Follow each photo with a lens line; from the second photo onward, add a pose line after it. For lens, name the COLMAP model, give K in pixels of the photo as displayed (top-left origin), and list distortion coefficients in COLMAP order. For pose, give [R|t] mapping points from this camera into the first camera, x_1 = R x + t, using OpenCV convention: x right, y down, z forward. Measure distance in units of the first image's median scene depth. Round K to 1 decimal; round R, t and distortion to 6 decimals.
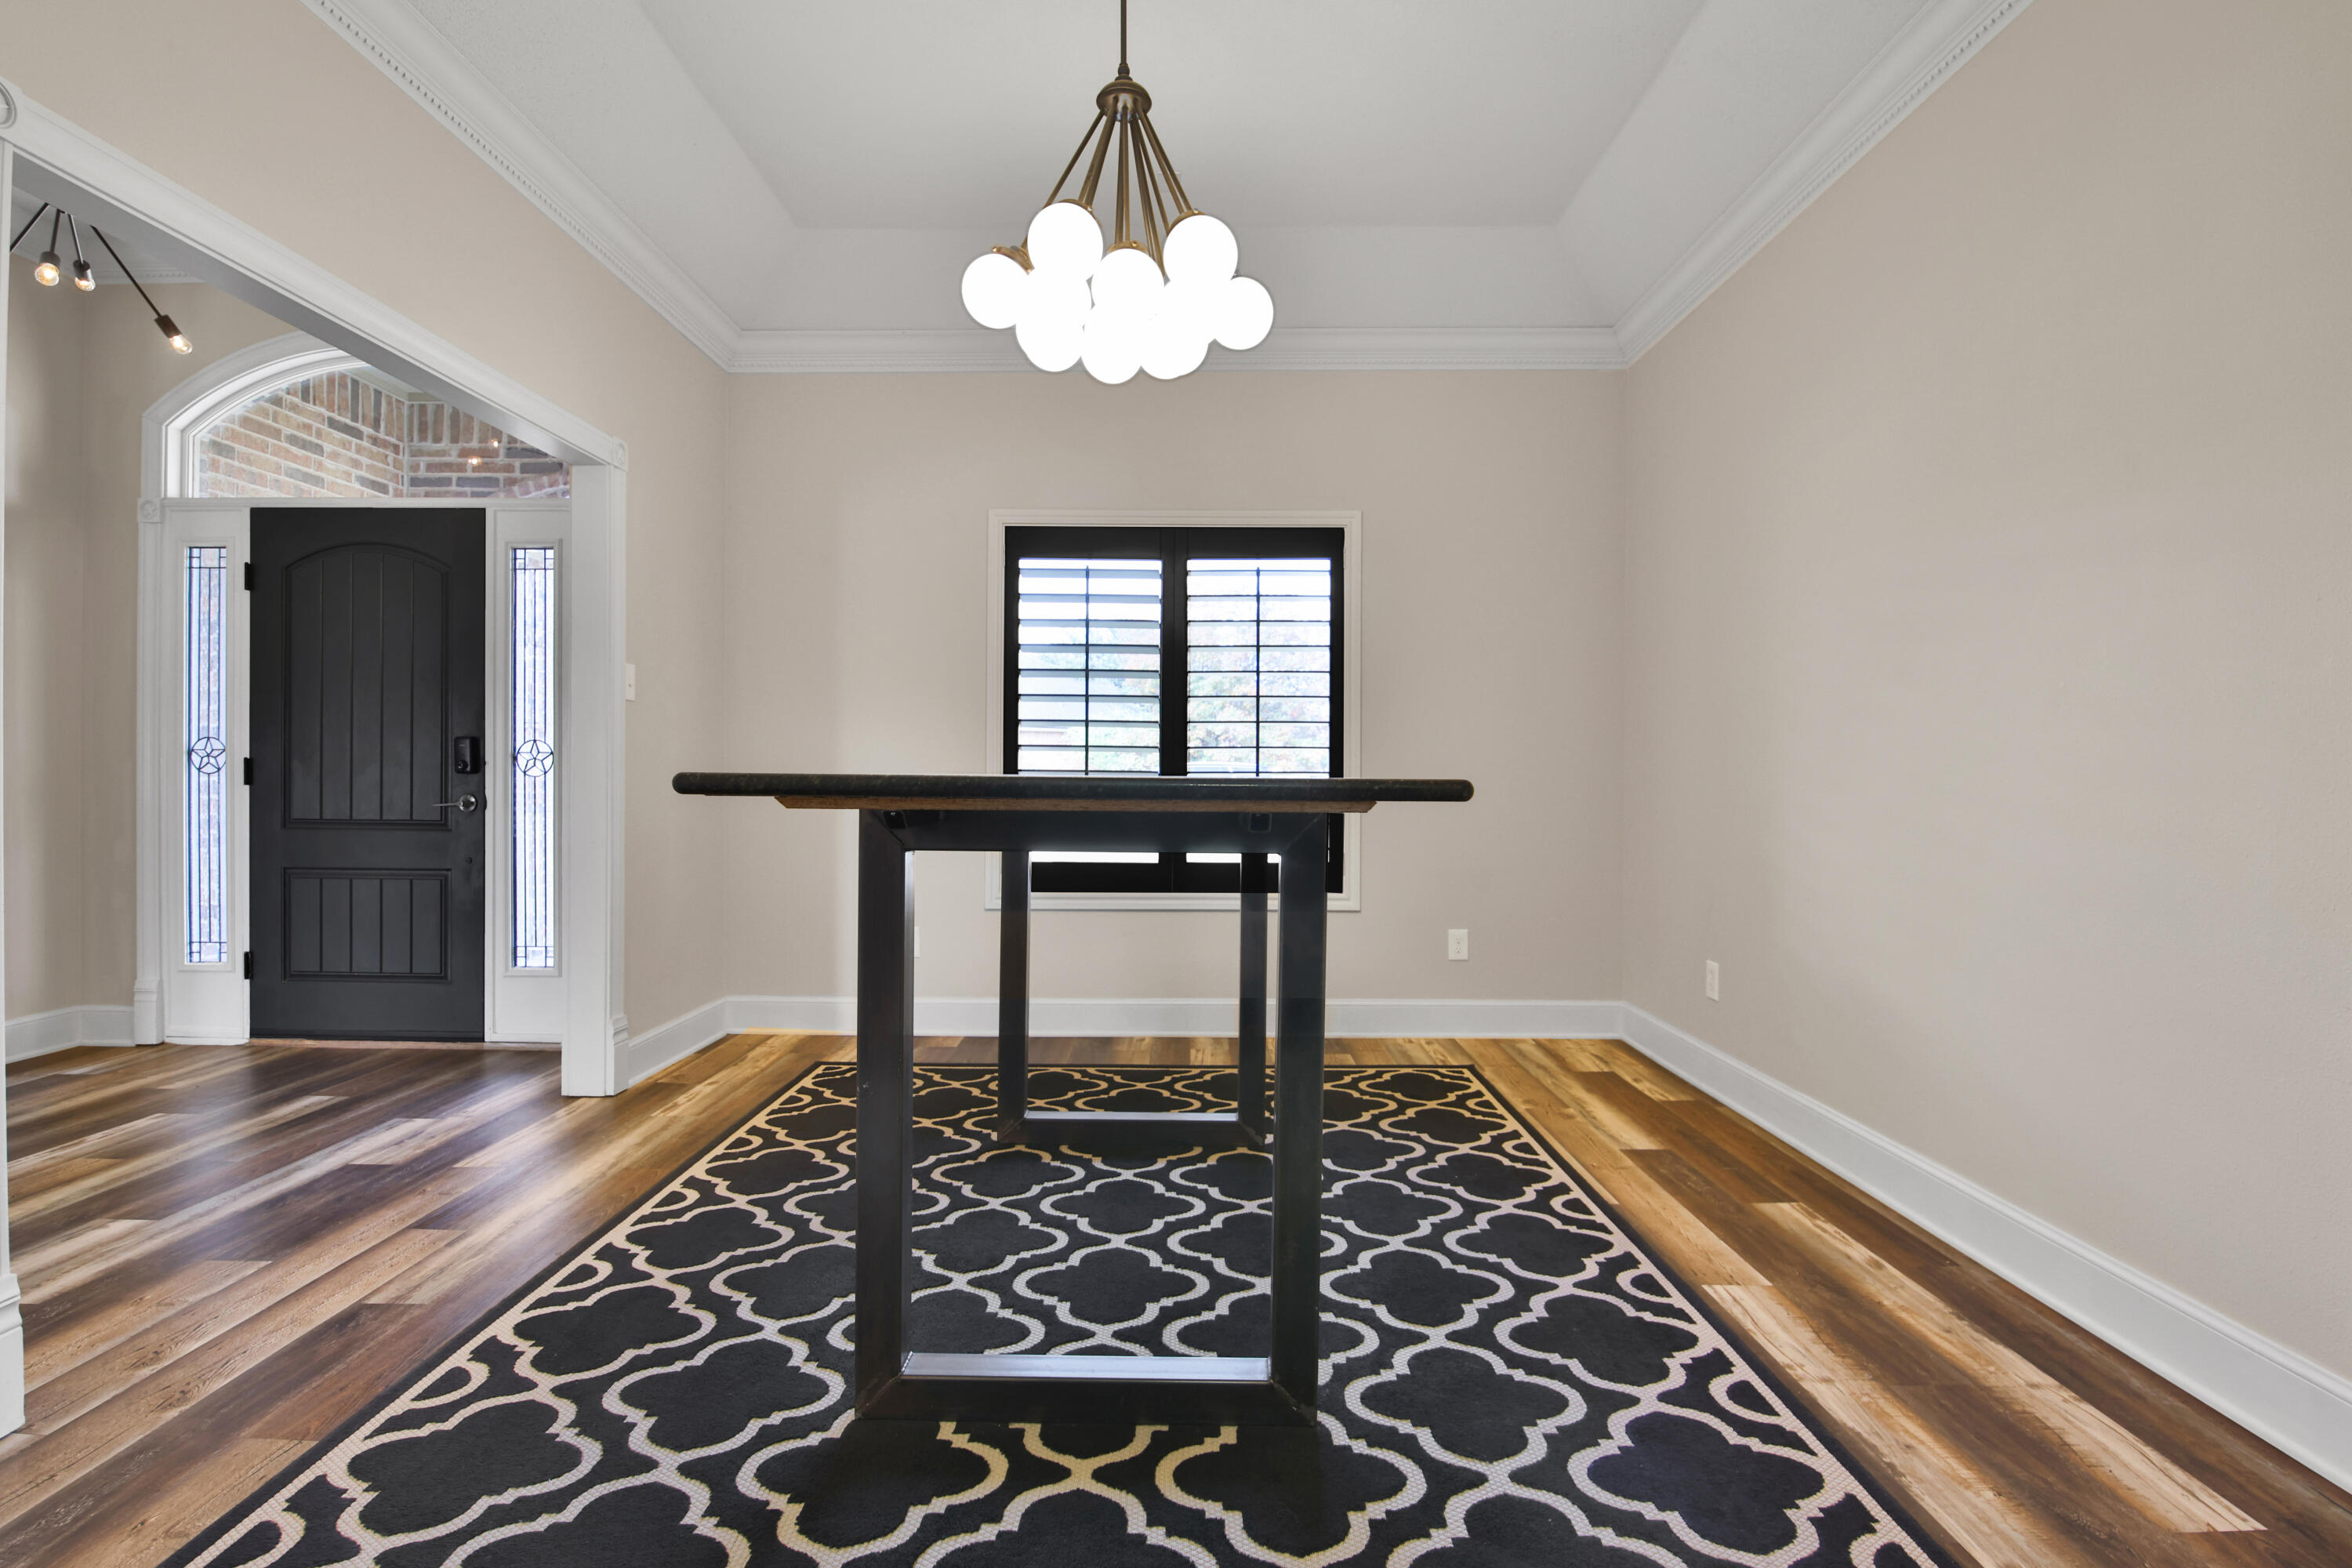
lens RADIAL K [[1102.9, 0, 1172.8], [0, 1102.9, 794.5], [0, 0, 1]] dist [0.004099, -0.008945]
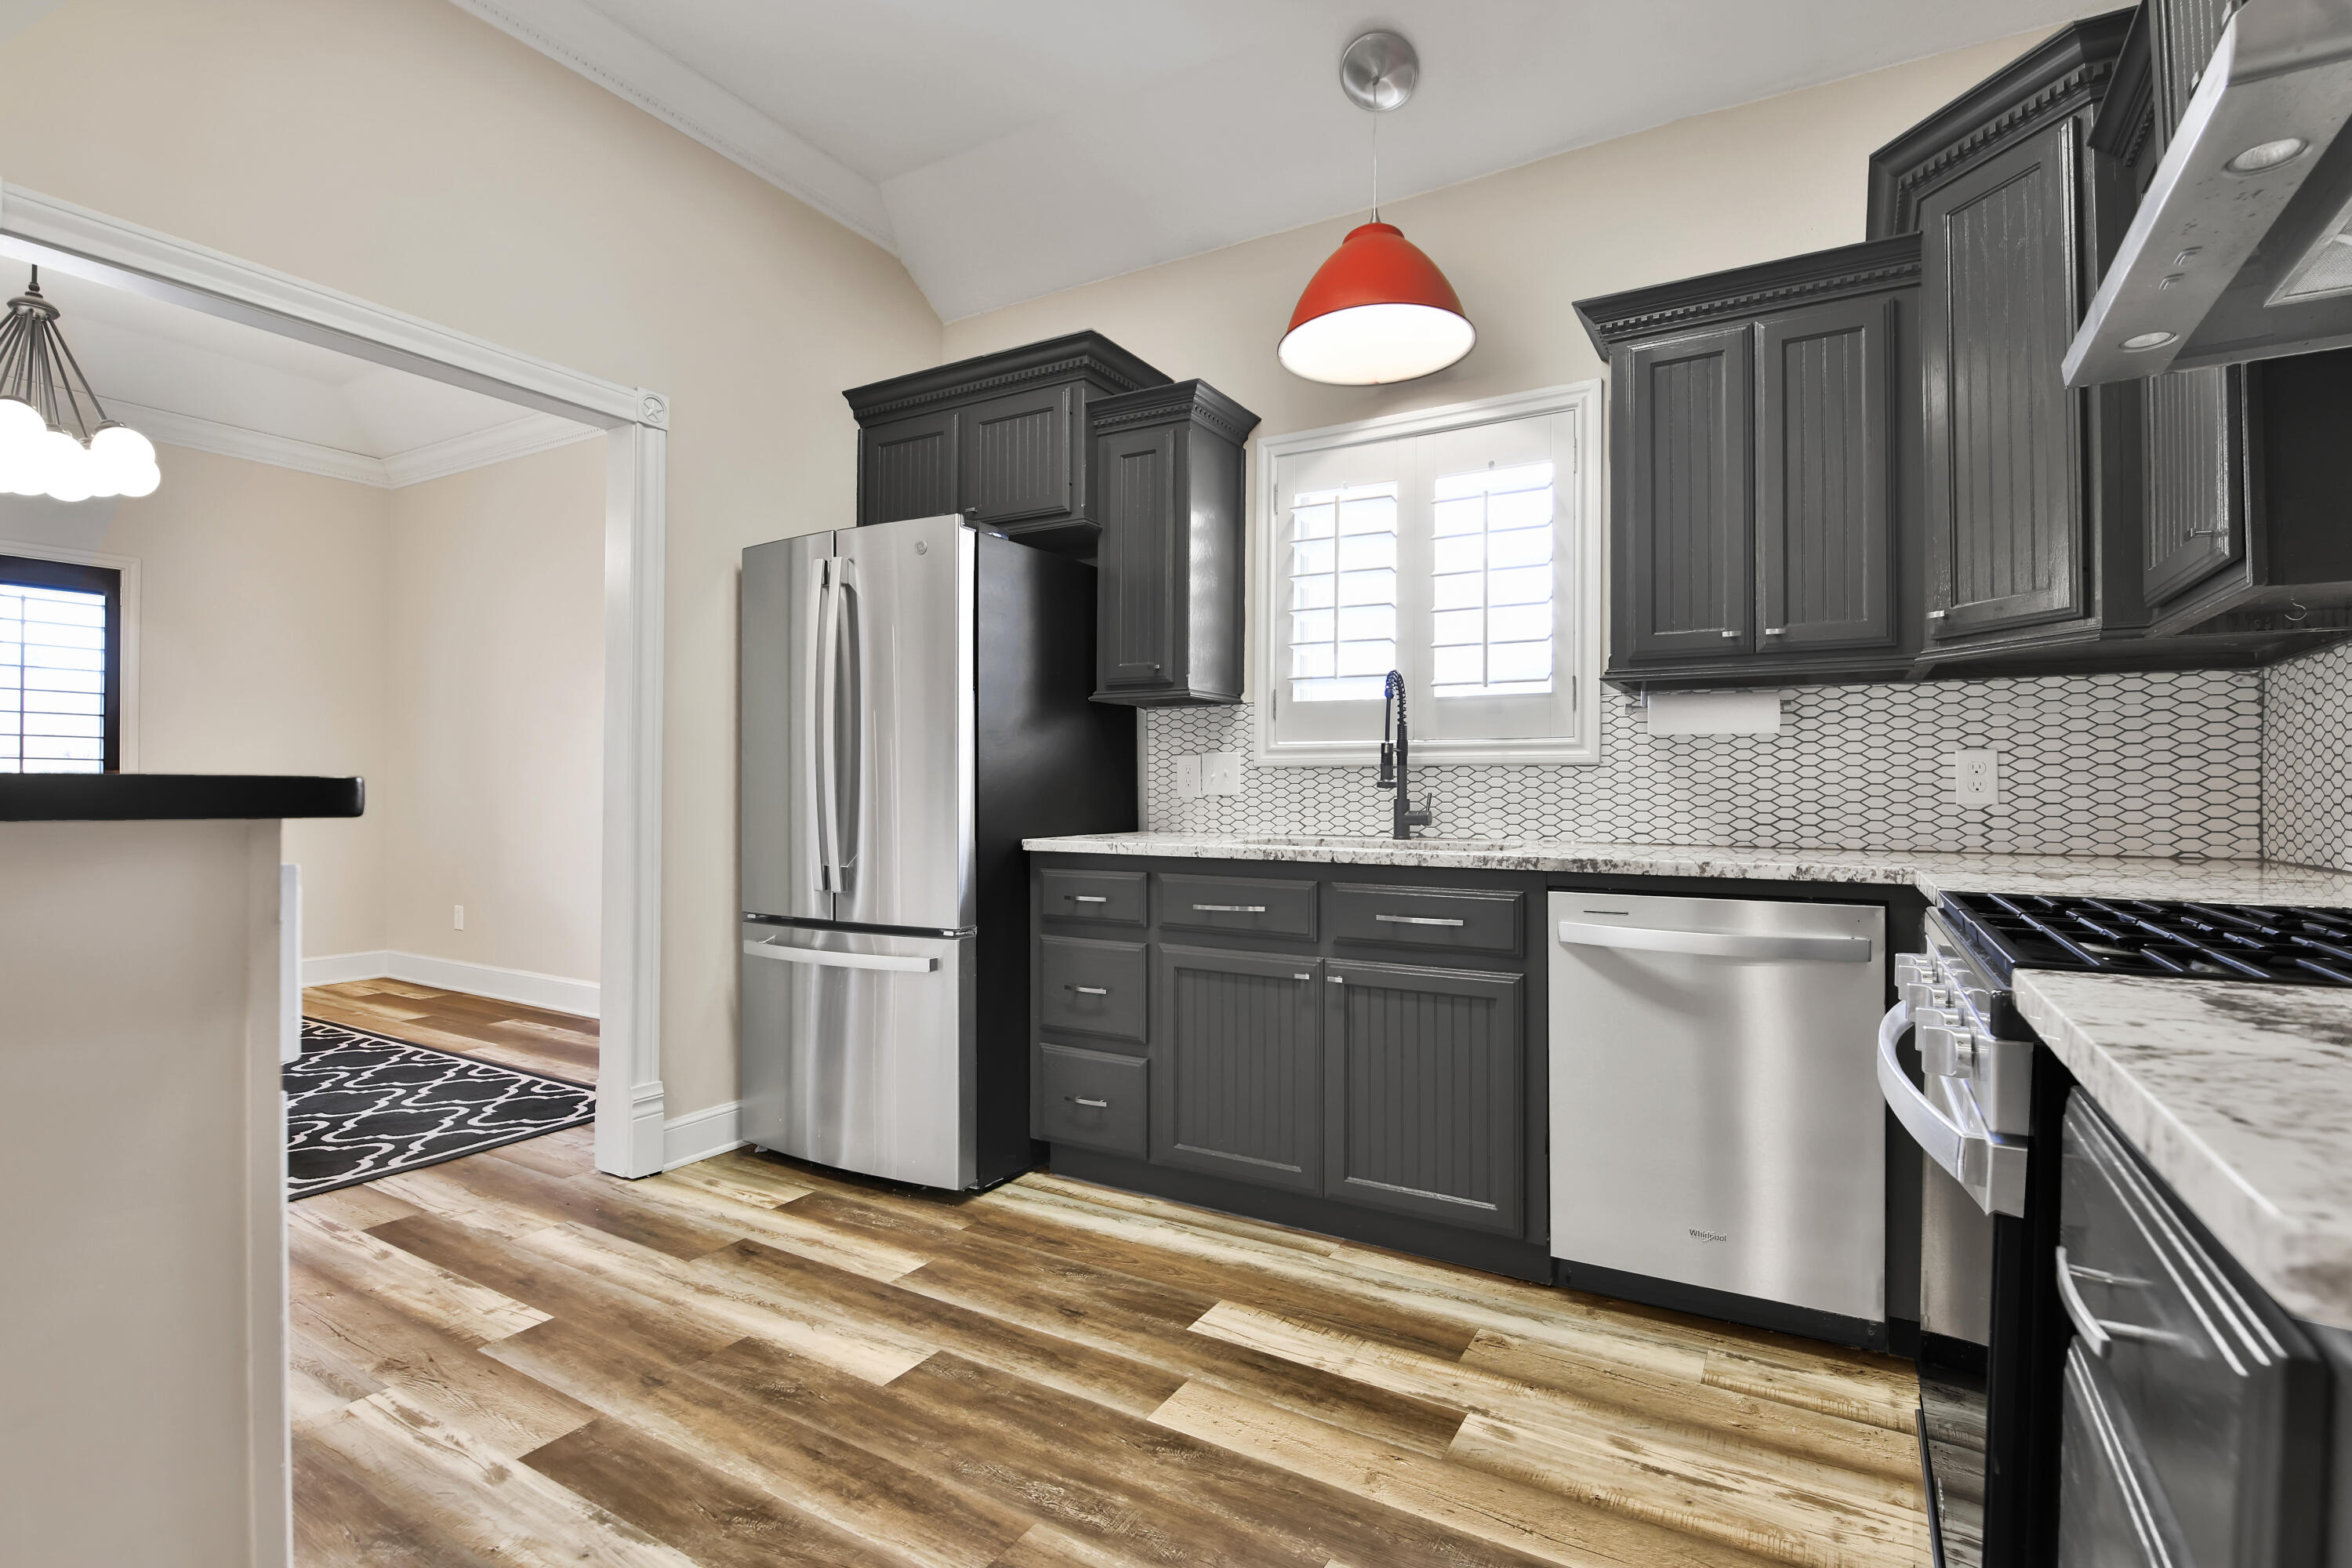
lens RADIAL K [[1102.9, 0, 1172.9], [0, 1102.9, 783.0], [0, 0, 1]] dist [0.004099, -0.008945]
pose [[0.508941, 0.000163, 0.860801, -0.283655], [0.025798, 0.999548, -0.015442, 0.027929], [-0.860415, 0.030066, 0.508707, -0.545150]]
